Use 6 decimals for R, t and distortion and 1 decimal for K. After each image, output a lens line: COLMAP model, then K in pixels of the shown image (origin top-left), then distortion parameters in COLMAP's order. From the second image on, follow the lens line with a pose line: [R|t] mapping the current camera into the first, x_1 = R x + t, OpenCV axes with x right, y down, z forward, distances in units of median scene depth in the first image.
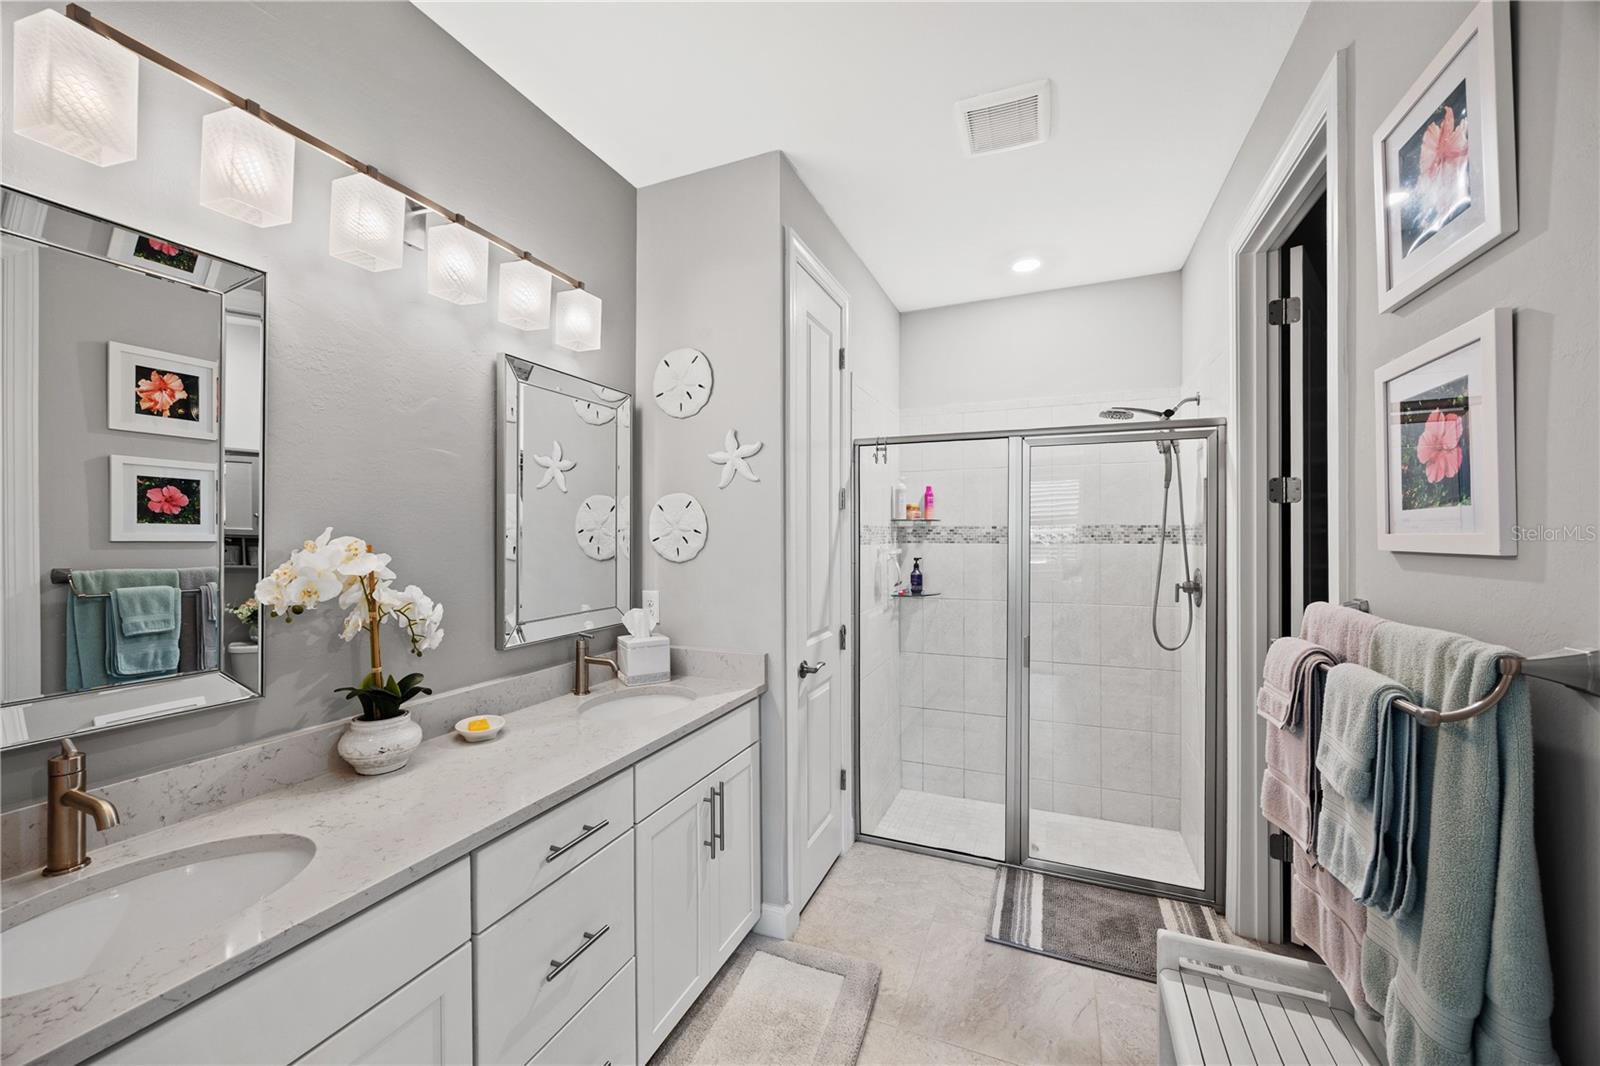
lens RADIAL K [[616.1, 0, 808.2], [0, 616.1, 536.9], [0, 0, 1]] dist [-0.000803, -0.000008]
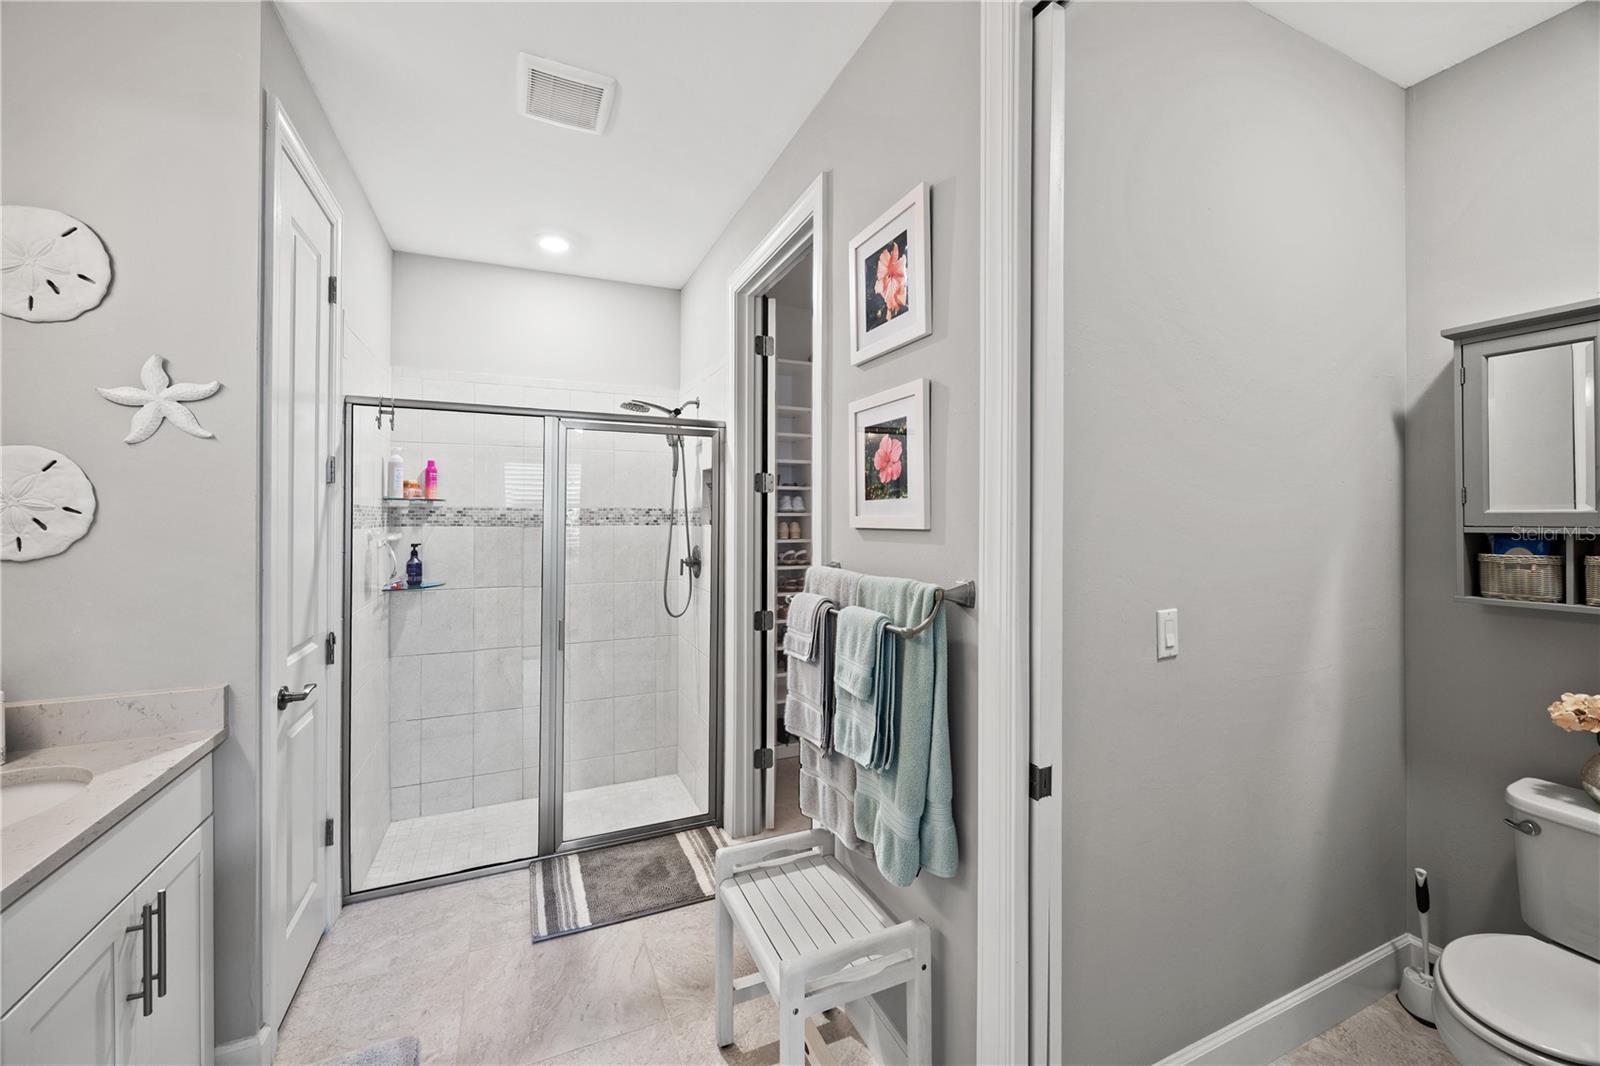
lens RADIAL K [[616.1, 0, 804.5], [0, 616.1, 516.7], [0, 0, 1]] dist [-0.000803, -0.000008]
pose [[0.690083, 0.001586, 0.723728, -0.119116], [0.001645, 0.999992, -0.003759, 0.001164], [-0.723728, 0.003785, 0.690075, 0.041489]]
